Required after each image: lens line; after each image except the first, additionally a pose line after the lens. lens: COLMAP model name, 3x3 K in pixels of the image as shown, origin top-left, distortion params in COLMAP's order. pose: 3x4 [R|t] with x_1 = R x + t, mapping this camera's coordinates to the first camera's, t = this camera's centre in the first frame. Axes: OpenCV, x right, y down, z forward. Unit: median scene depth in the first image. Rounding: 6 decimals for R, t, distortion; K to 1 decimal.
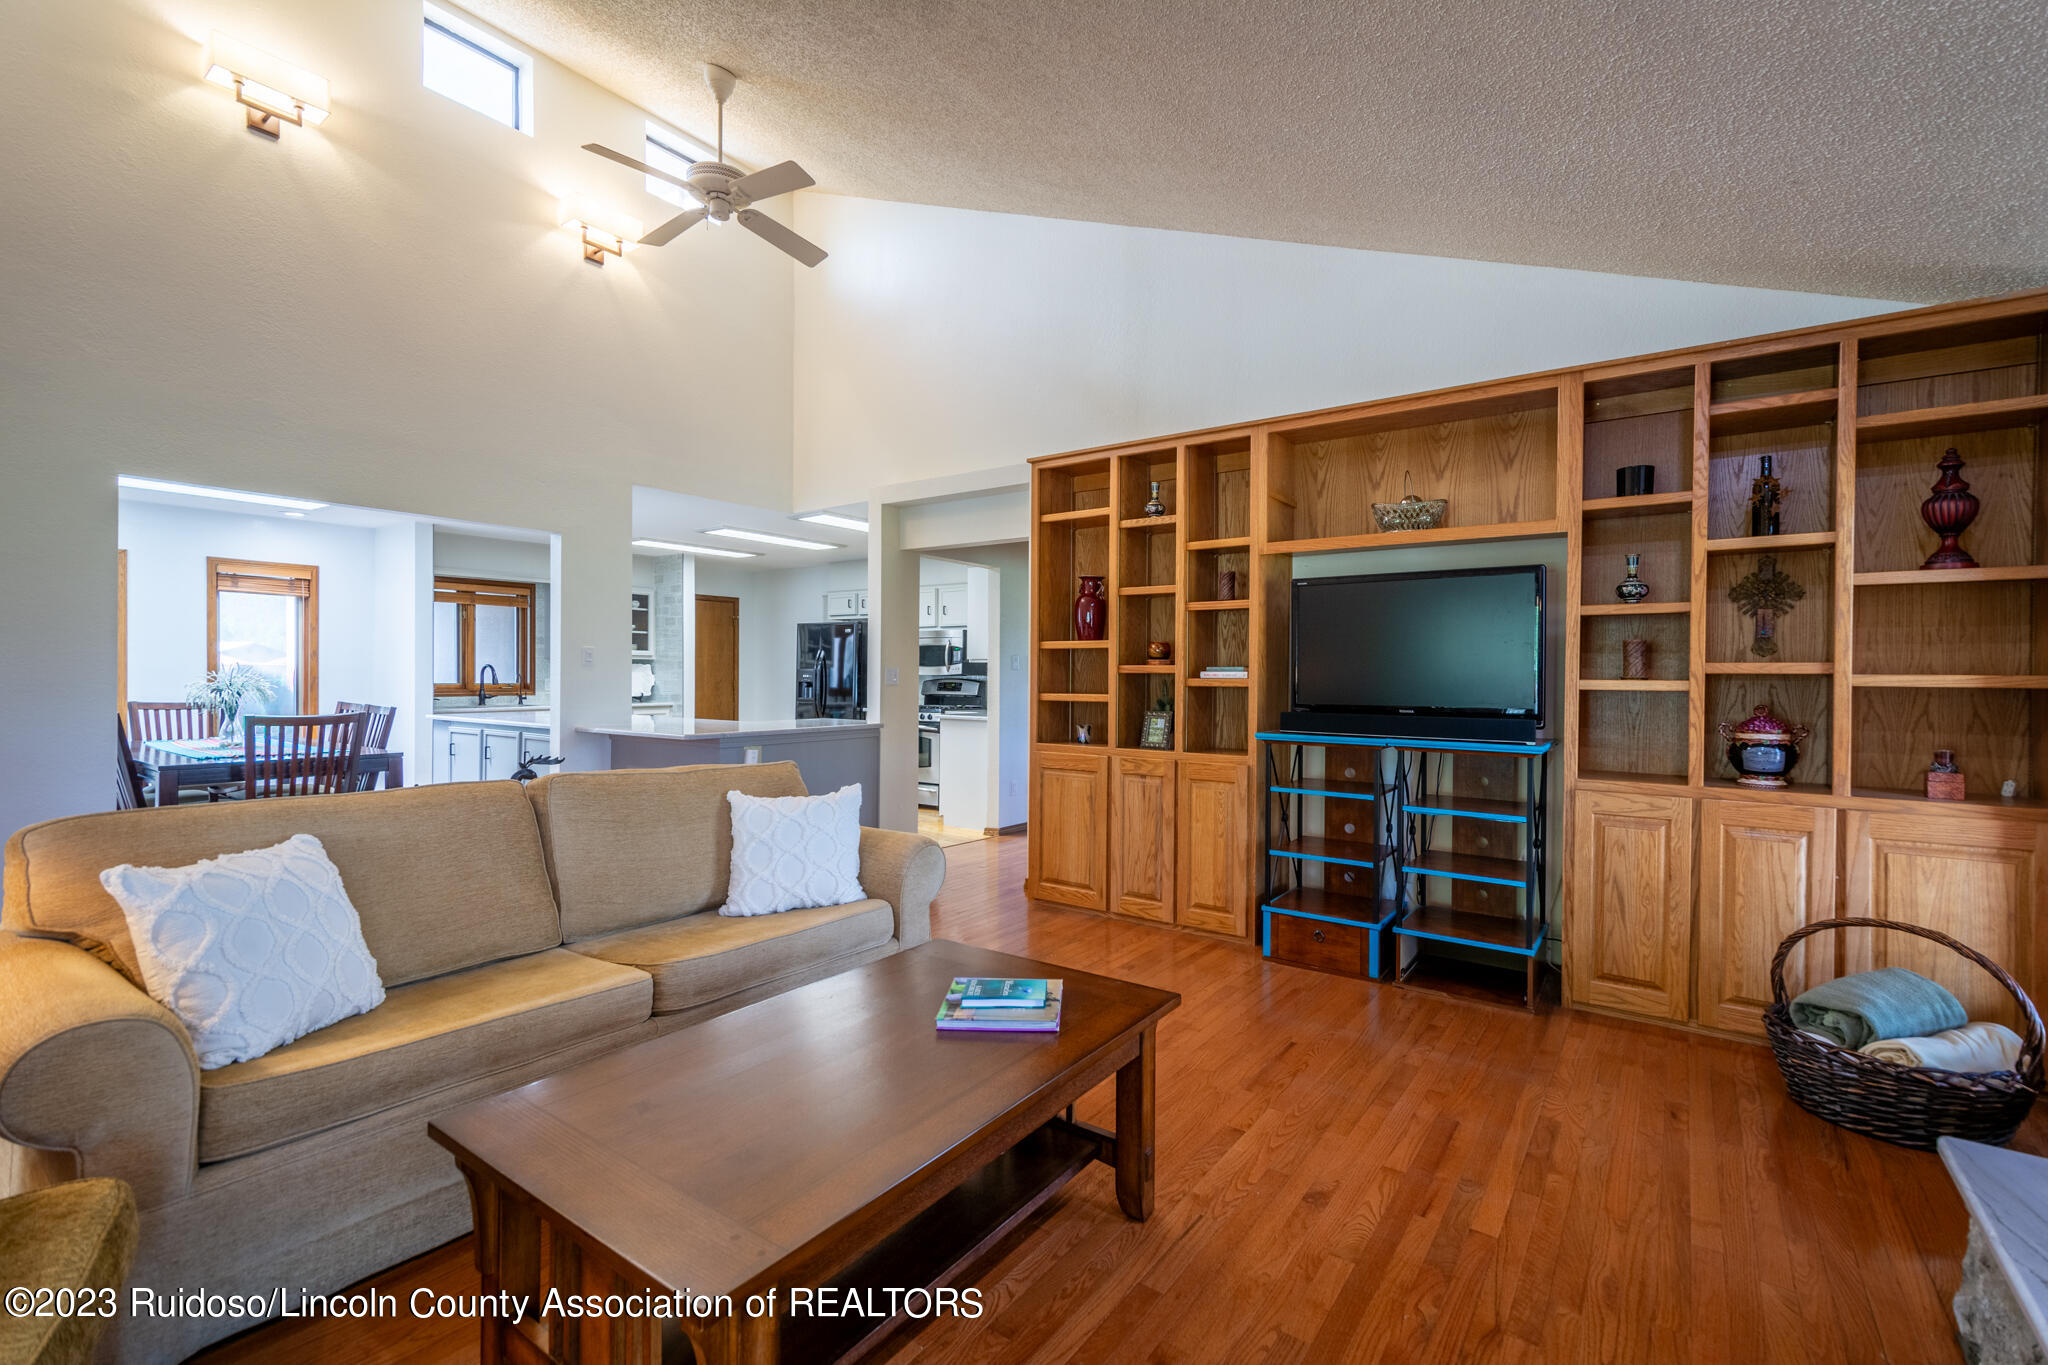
lens RADIAL K [[890.4, 0, 1056.6], [0, 890.4, 678.7], [0, 0, 1]] dist [0.012521, 0.000081]
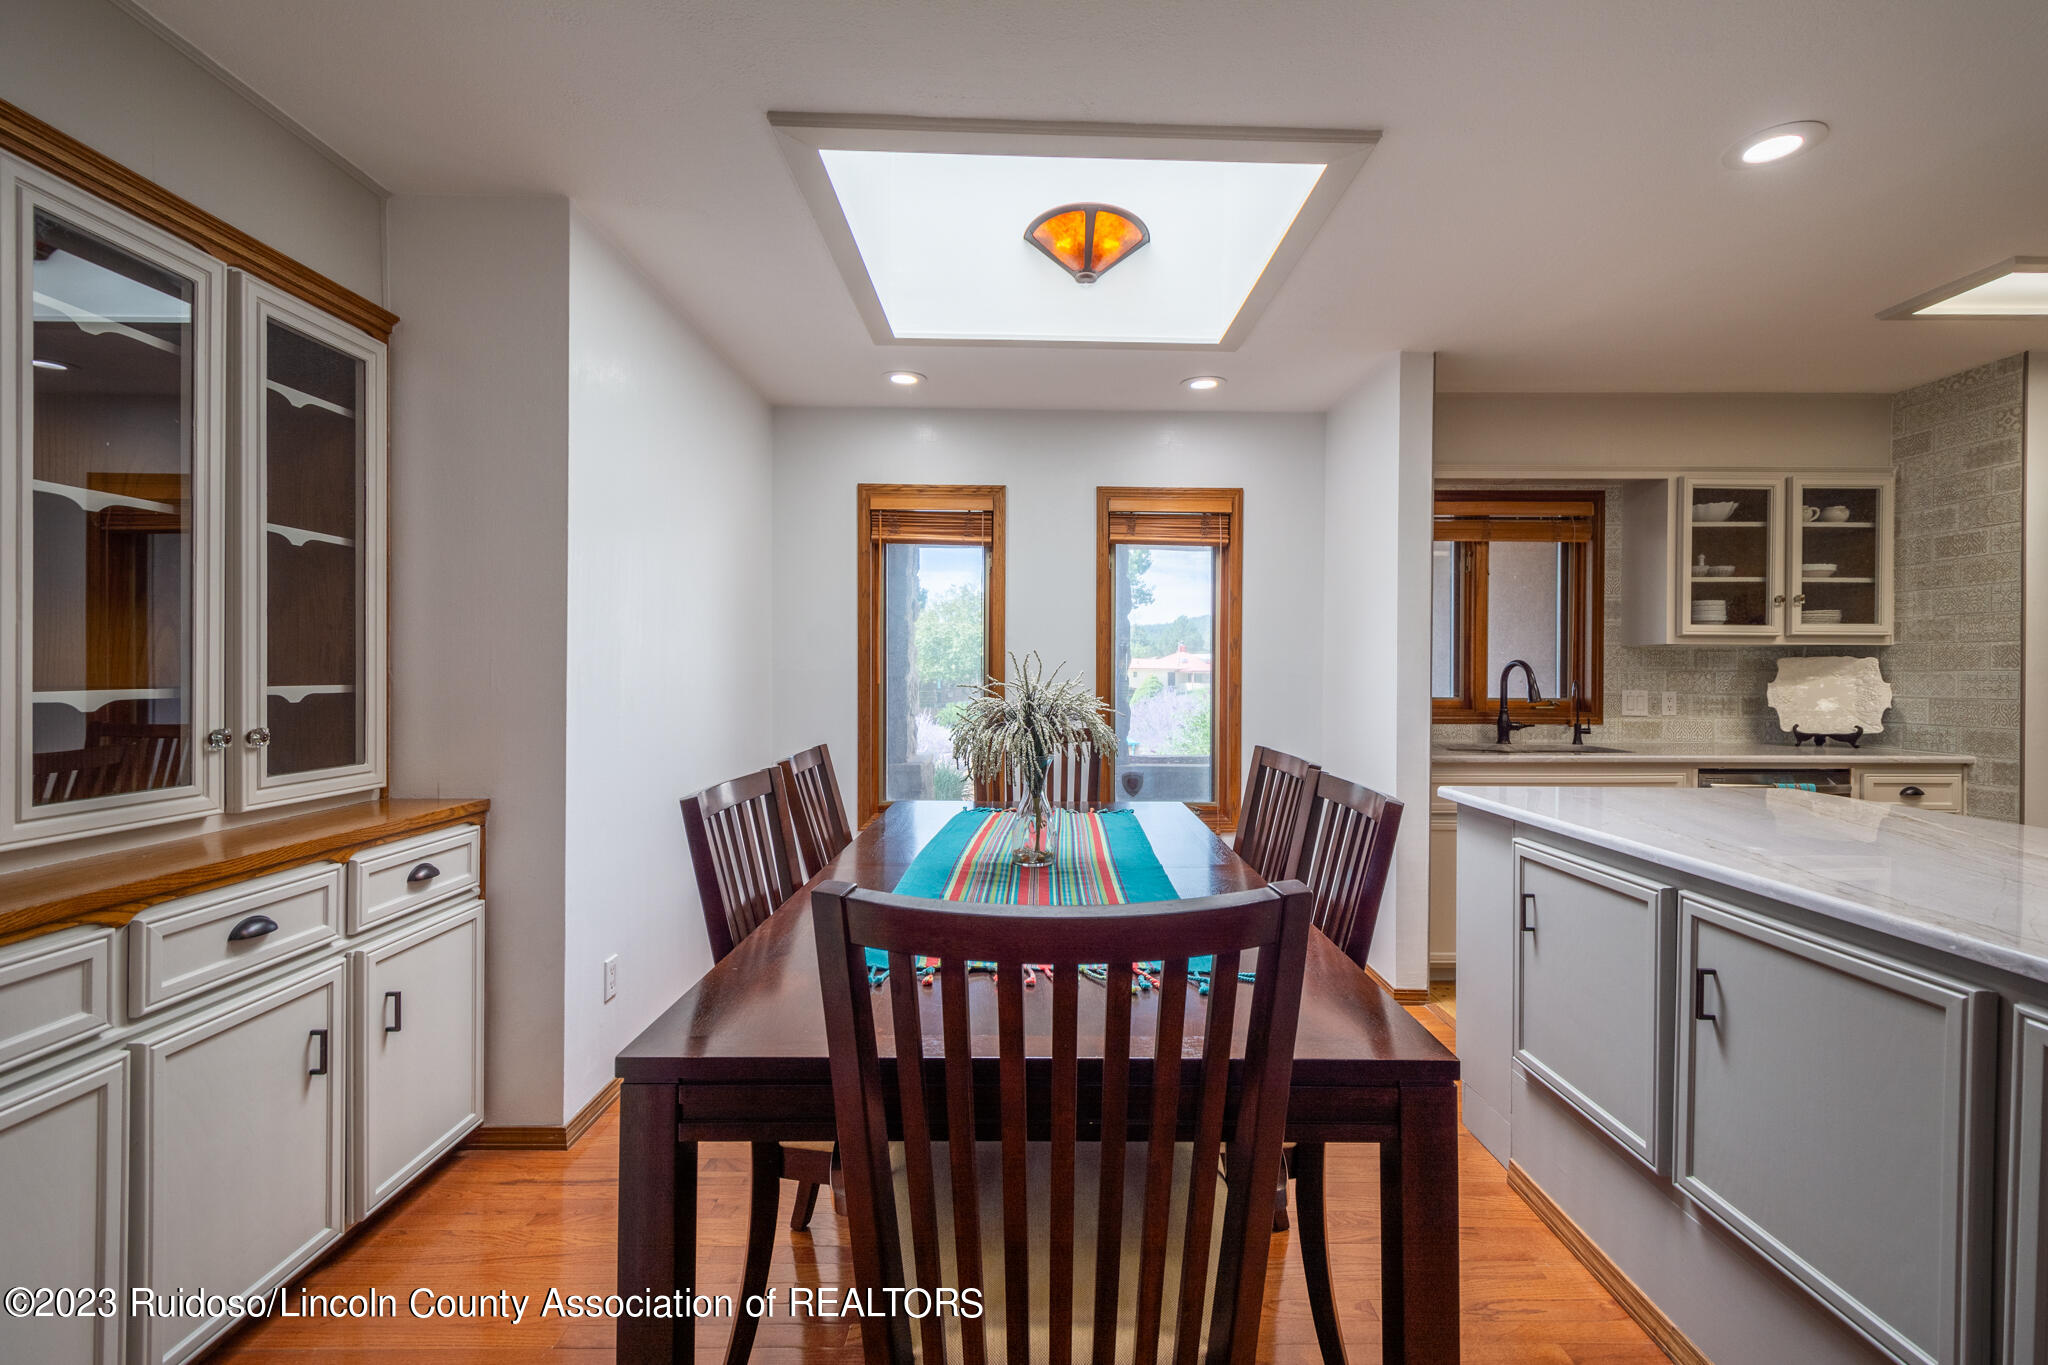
lens RADIAL K [[890.4, 0, 1033.7], [0, 890.4, 680.9], [0, 0, 1]] dist [0.012521, 0.000081]
pose [[0.576713, 0.004295, -0.816936, -0.442511], [-0.005875, 0.999982, 0.001110, -0.004199], [0.816926, 0.004159, 0.576728, 0.574483]]
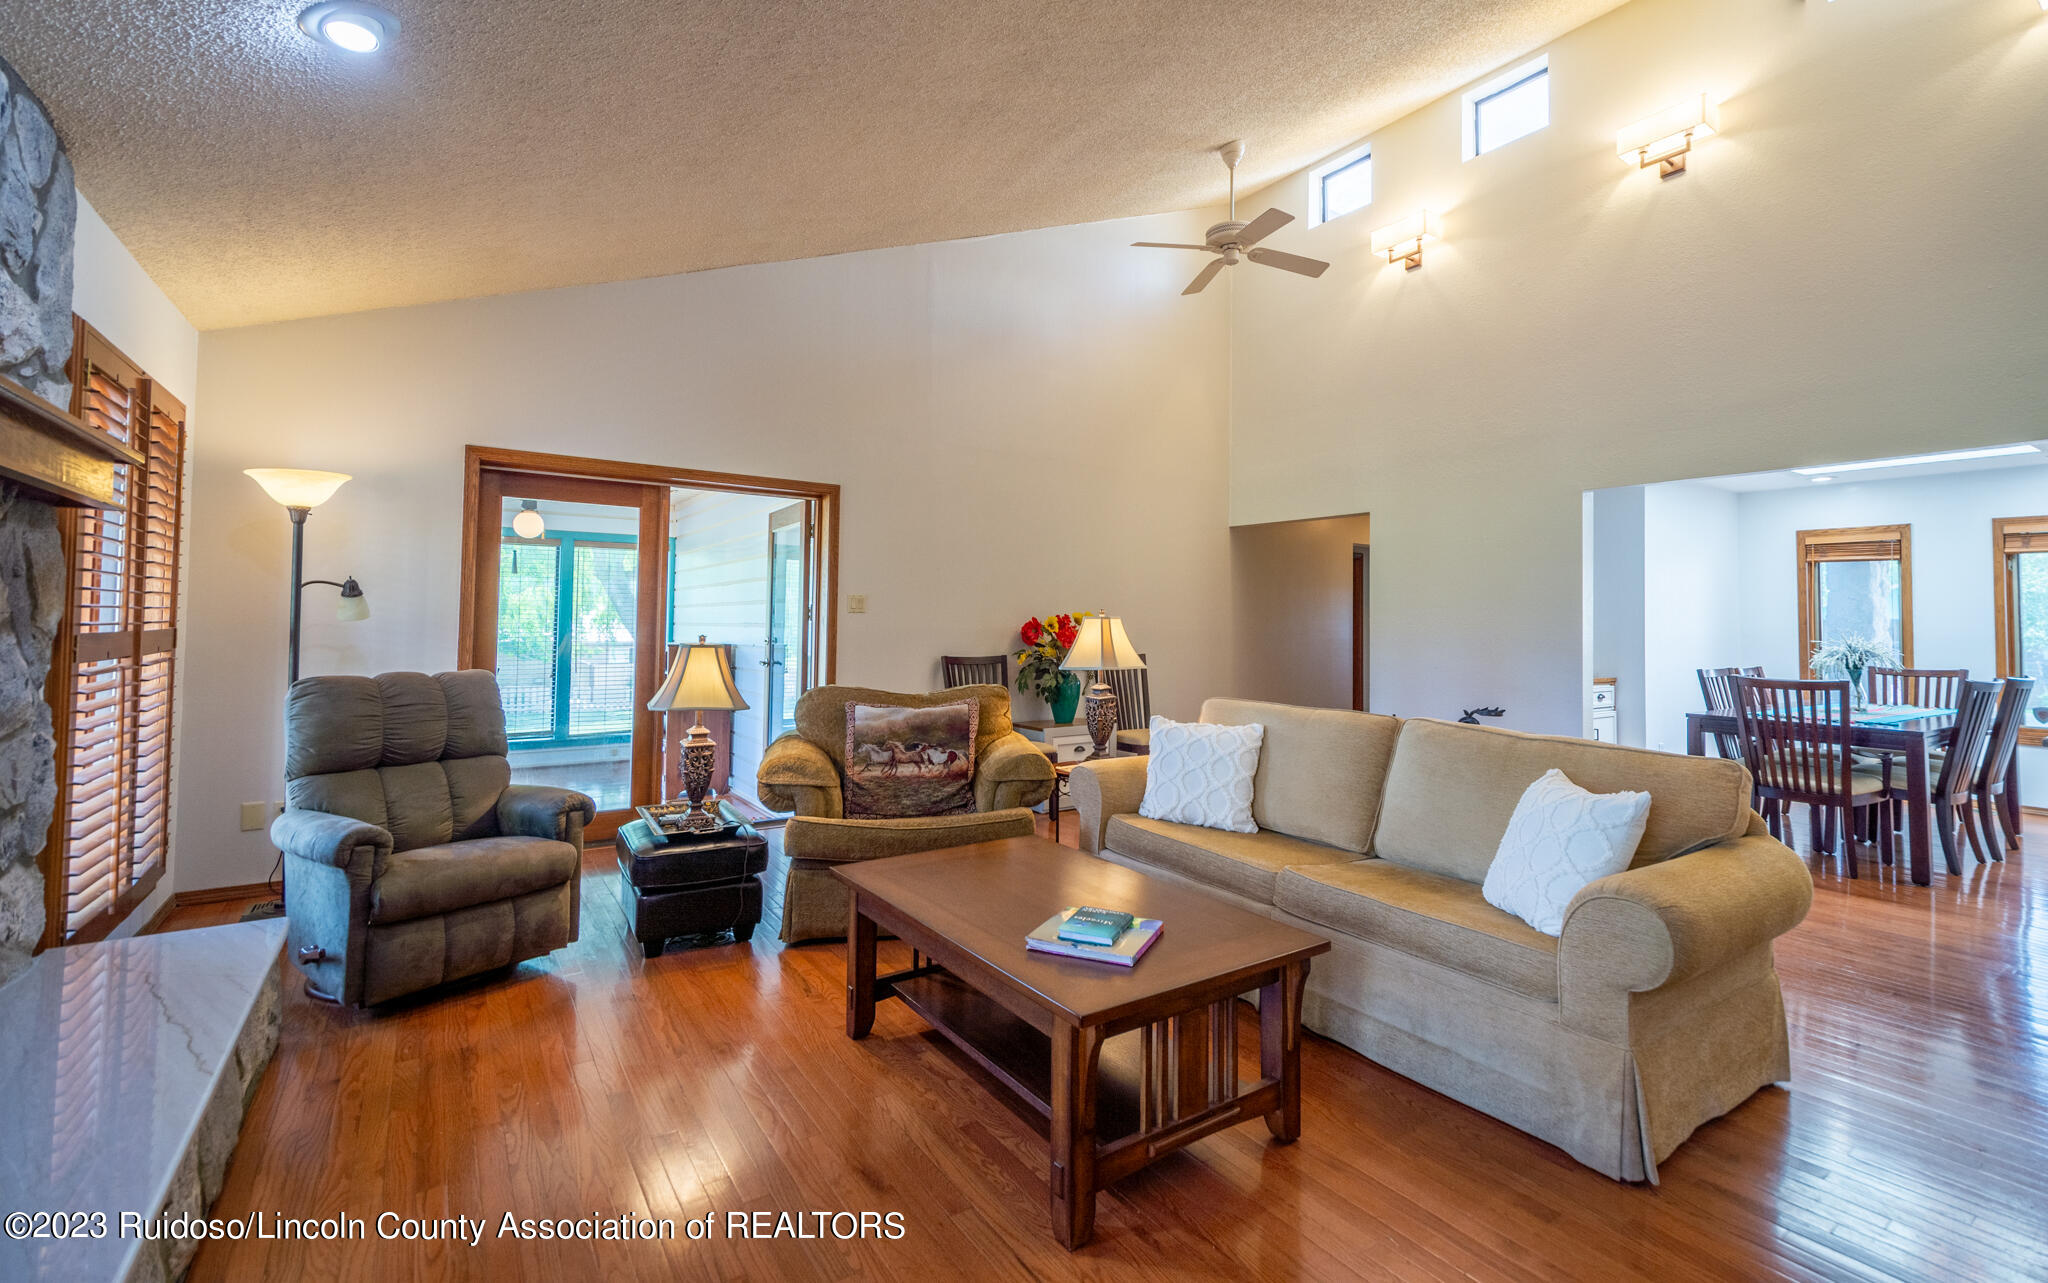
lens RADIAL K [[884.2, 0, 1049.8], [0, 884.2, 618.2], [0, 0, 1]] dist [0.013557, 0.000109]
pose [[-0.343866, -0.023933, -0.938714, 0.266389], [-0.014926, 0.999688, -0.020020, 0.002943], [0.938900, 0.007127, -0.344116, 0.365264]]
